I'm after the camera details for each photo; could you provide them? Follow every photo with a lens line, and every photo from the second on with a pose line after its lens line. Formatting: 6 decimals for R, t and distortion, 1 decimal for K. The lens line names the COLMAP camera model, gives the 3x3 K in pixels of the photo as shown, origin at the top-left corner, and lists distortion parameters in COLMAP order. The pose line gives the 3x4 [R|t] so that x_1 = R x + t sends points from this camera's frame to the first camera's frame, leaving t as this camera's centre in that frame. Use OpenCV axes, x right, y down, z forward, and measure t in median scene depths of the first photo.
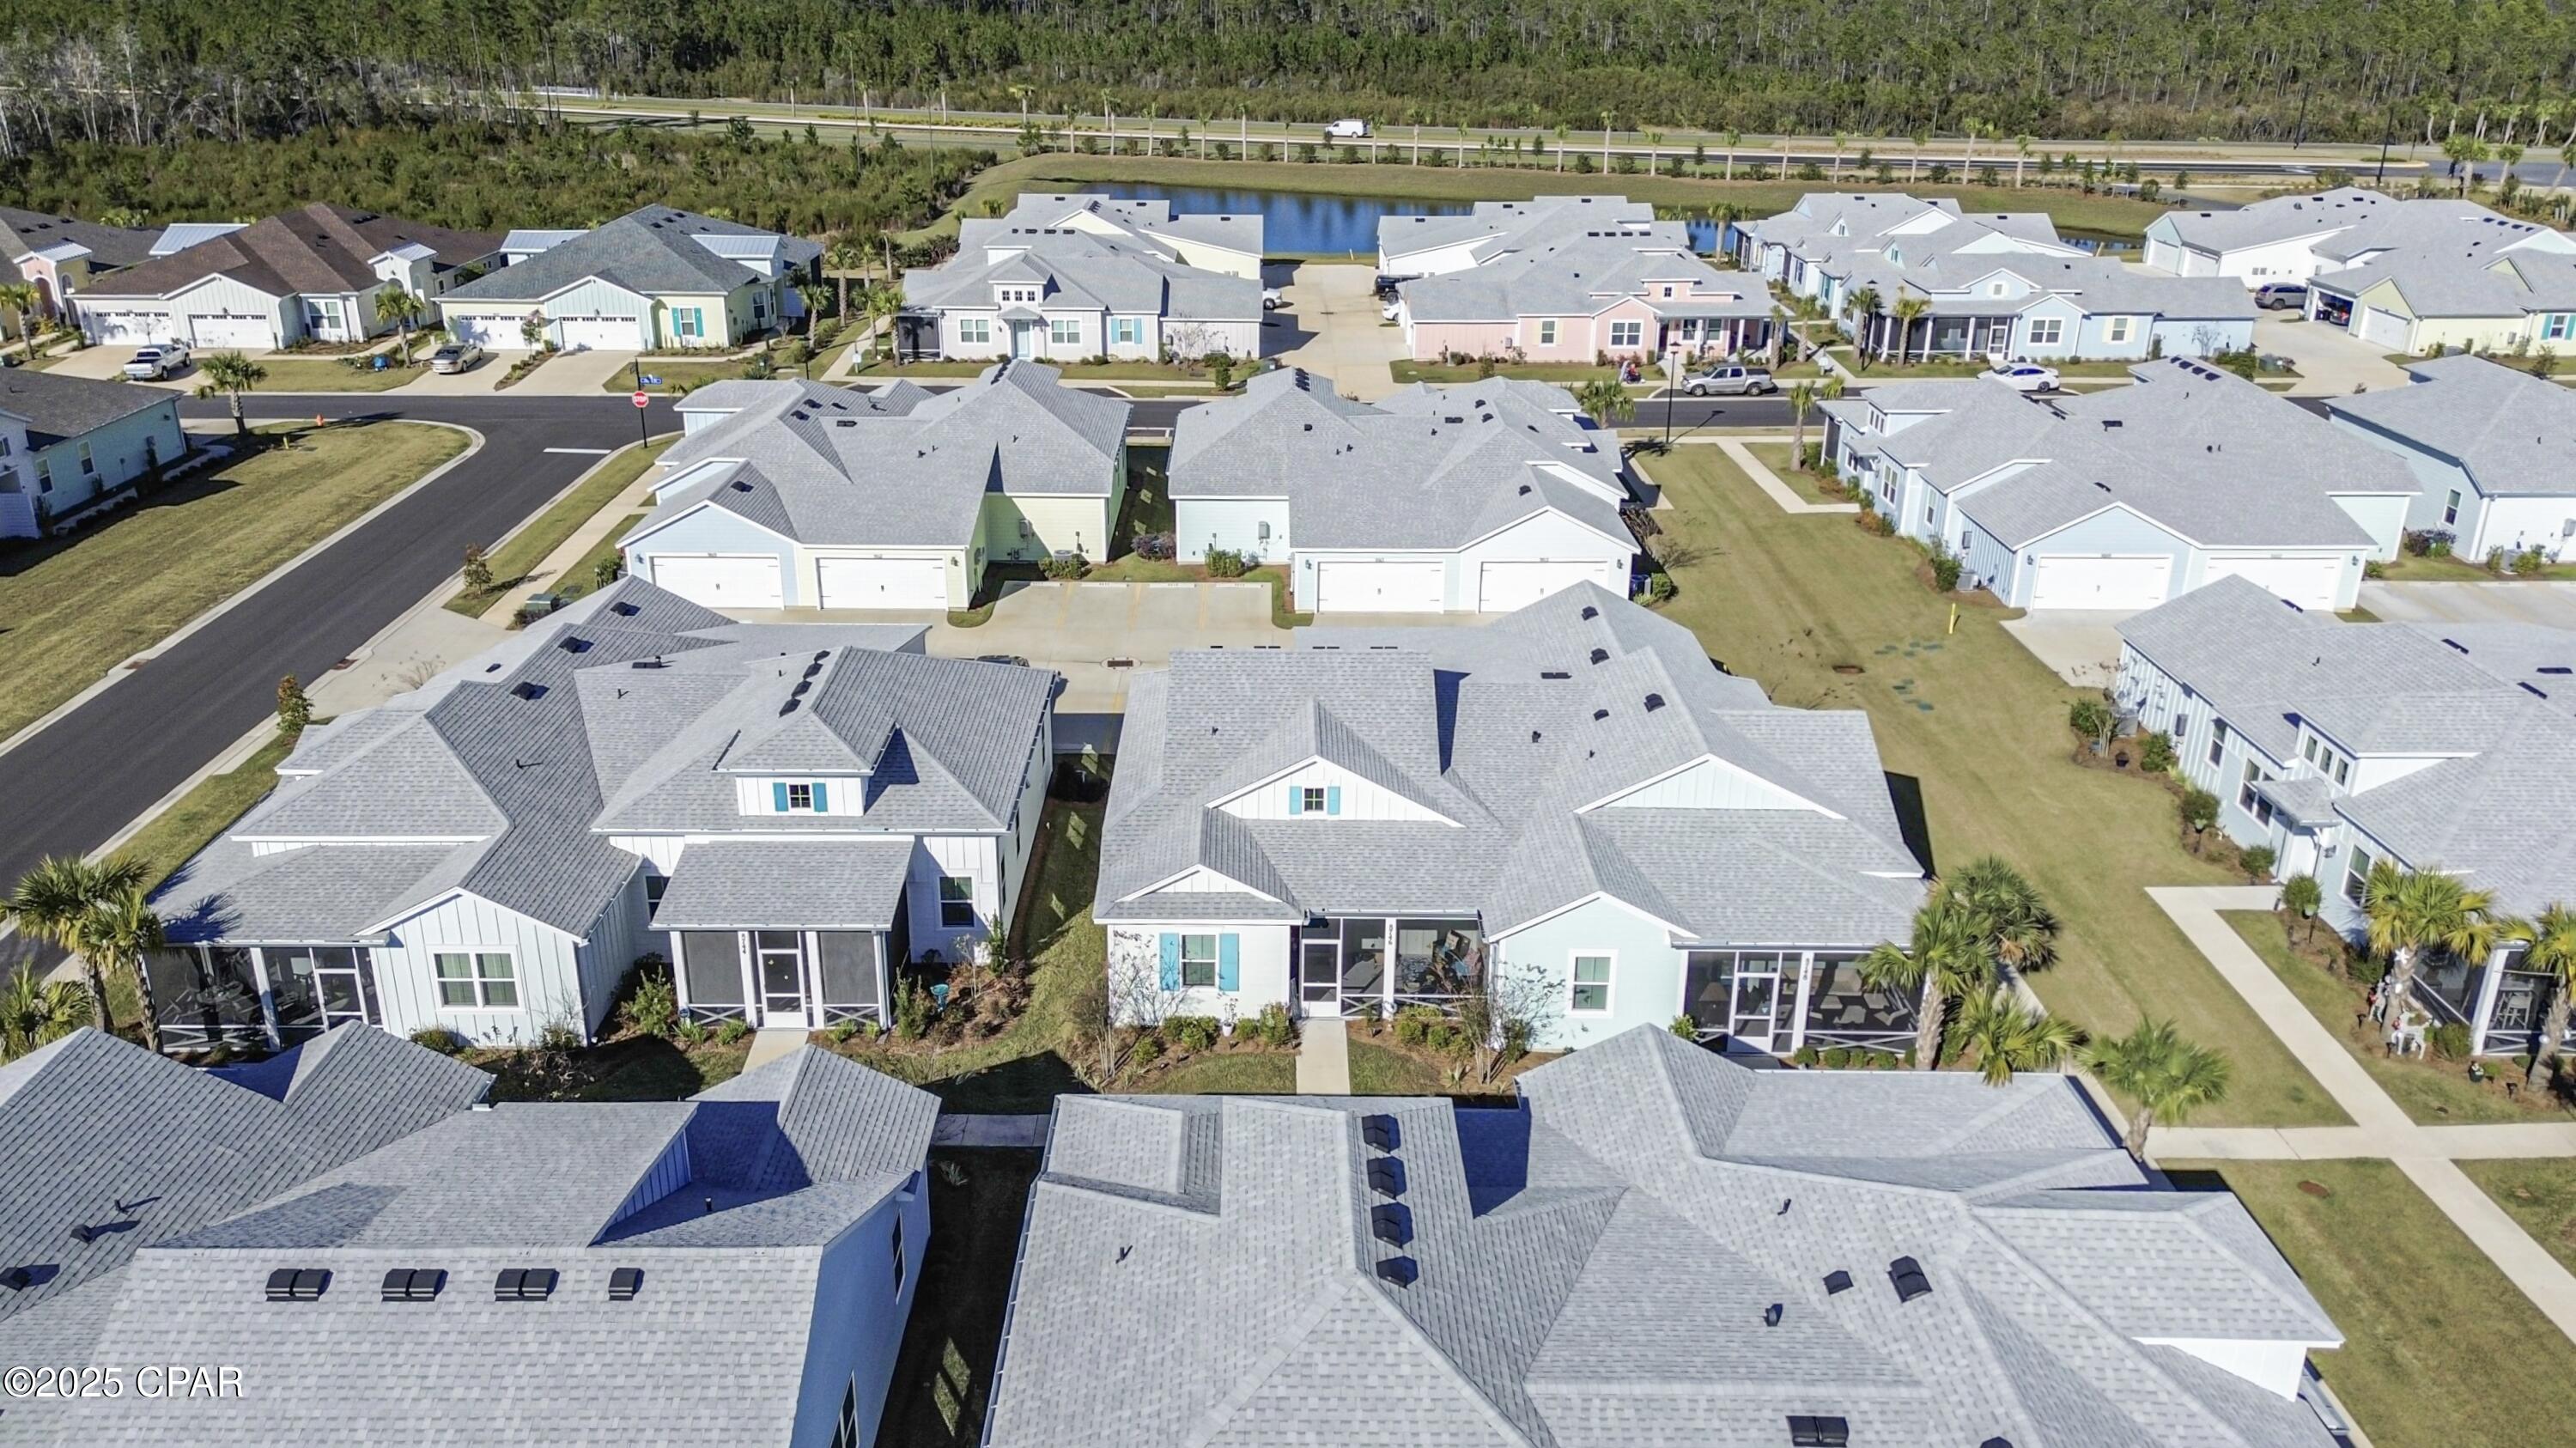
lens RADIAL K [[1934.6, 0, 1254.3], [0, 1934.6, 716.2], [0, 0, 1]] dist [0.093488, -0.110918]
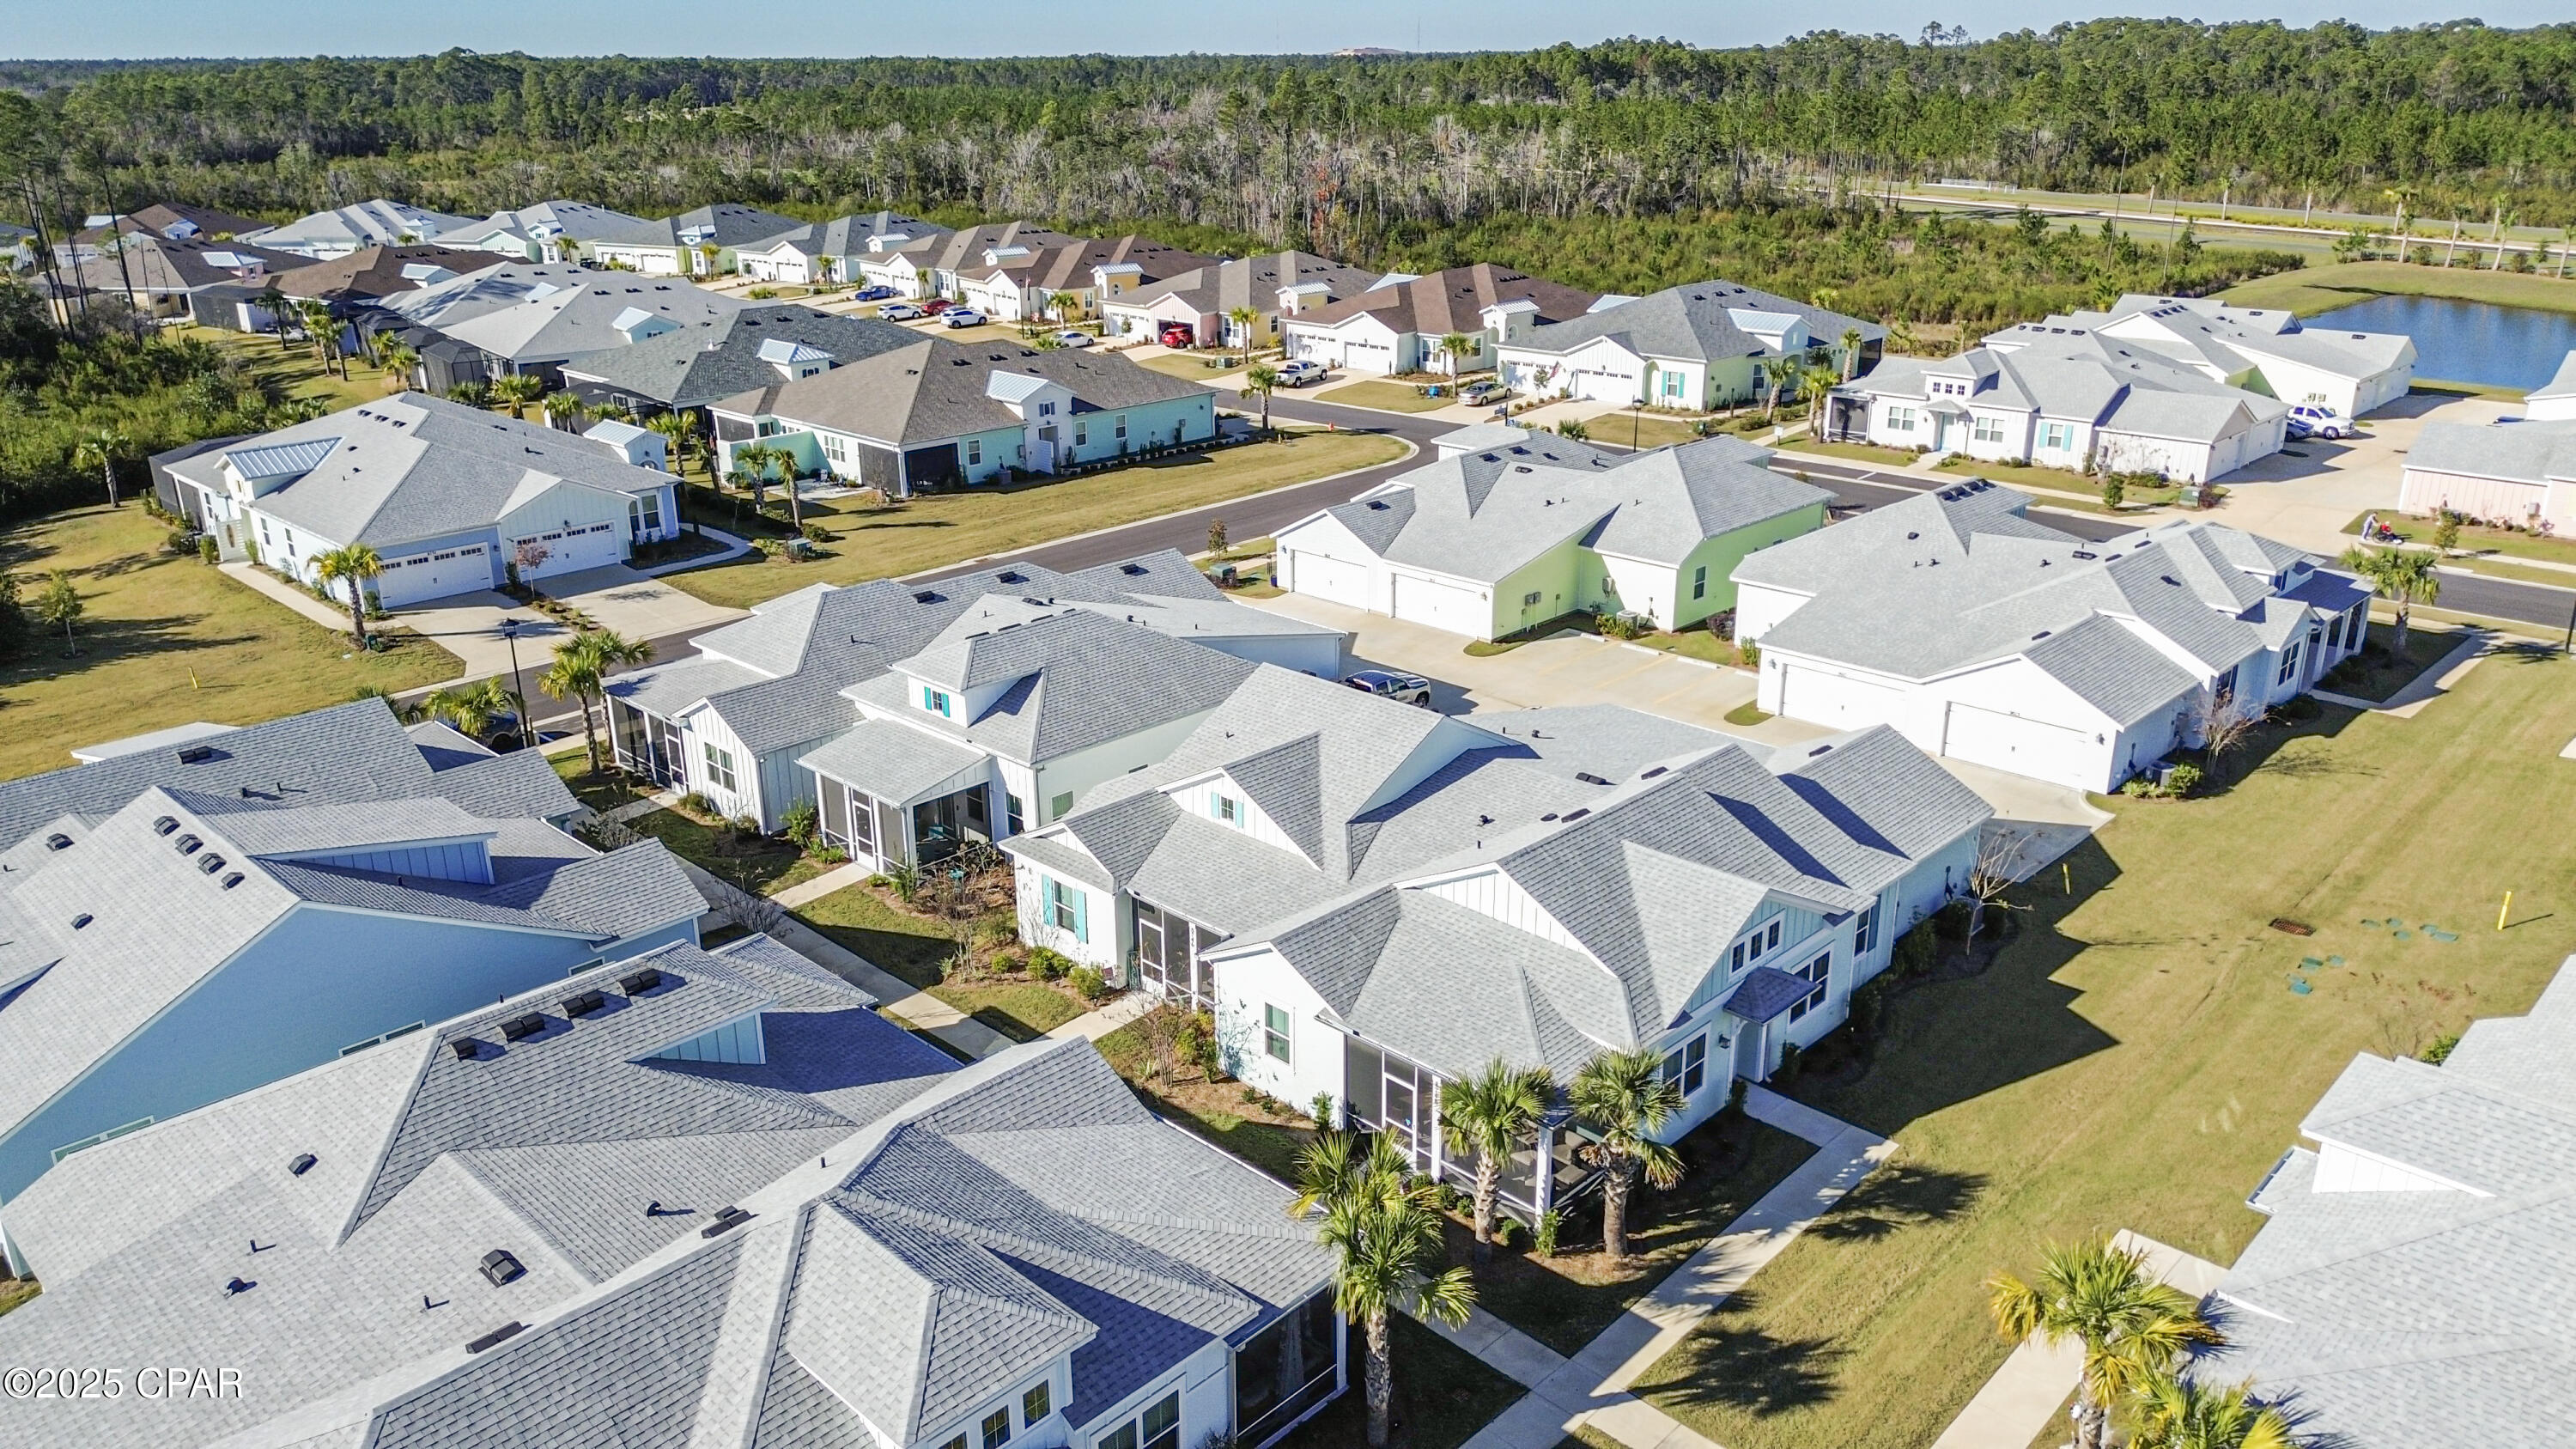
lens RADIAL K [[1824.4, 0, 1293.2], [0, 1824.4, 724.6], [0, 0, 1]] dist [0.076983, -0.074413]
pose [[0.719994, 0.227408, -0.655663, 0.443799], [-0.243462, 0.967508, 0.068217, -0.050799], [0.649872, 0.110513, 0.751966, 0.147684]]
